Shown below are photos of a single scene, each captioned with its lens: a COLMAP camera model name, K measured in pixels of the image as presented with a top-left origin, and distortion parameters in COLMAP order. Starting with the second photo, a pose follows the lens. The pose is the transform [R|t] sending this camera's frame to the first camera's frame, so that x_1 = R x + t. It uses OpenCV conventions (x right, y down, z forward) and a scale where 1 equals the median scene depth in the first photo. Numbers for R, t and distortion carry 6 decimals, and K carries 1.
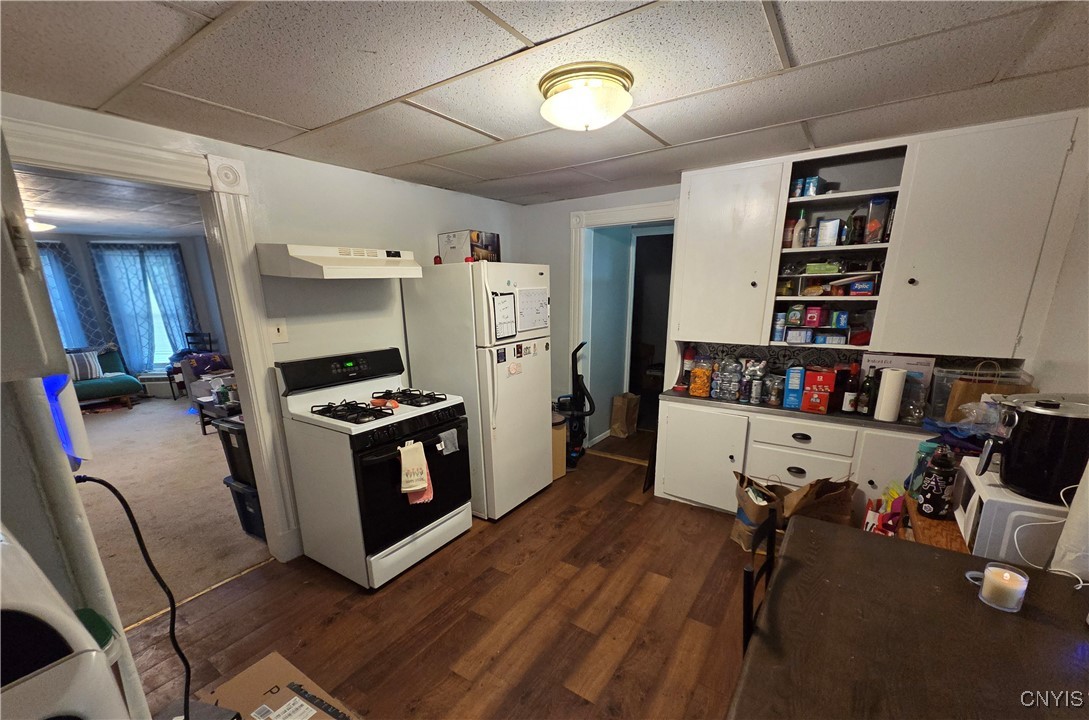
lens RADIAL K [[446.0, 0, 543.8], [0, 446.0, 408.0], [0, 0, 1]] dist [0.002615, 0.000375]
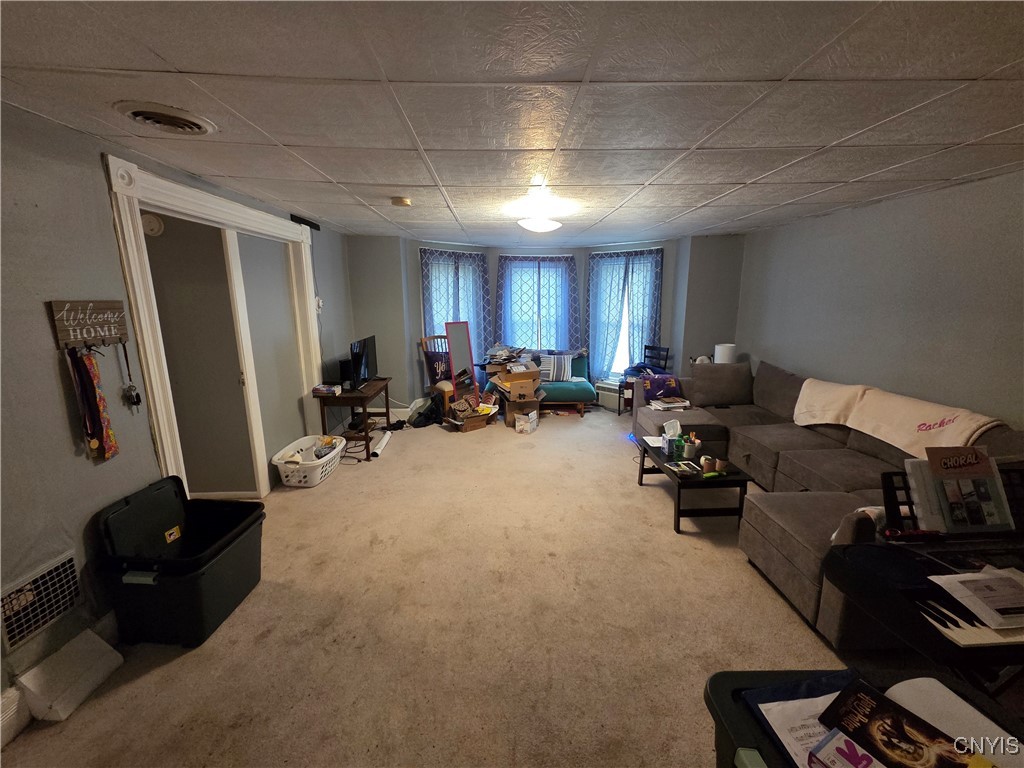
lens RADIAL K [[412.4, 0, 514.4], [0, 412.4, 385.0], [0, 0, 1]] dist [0.004776, 0.000173]
pose [[0.579744, 0.173138, -0.796191, -0.281351], [-0.220254, 0.974085, 0.051446, -0.075979], [0.784465, 0.145539, 0.602854, 0.305399]]
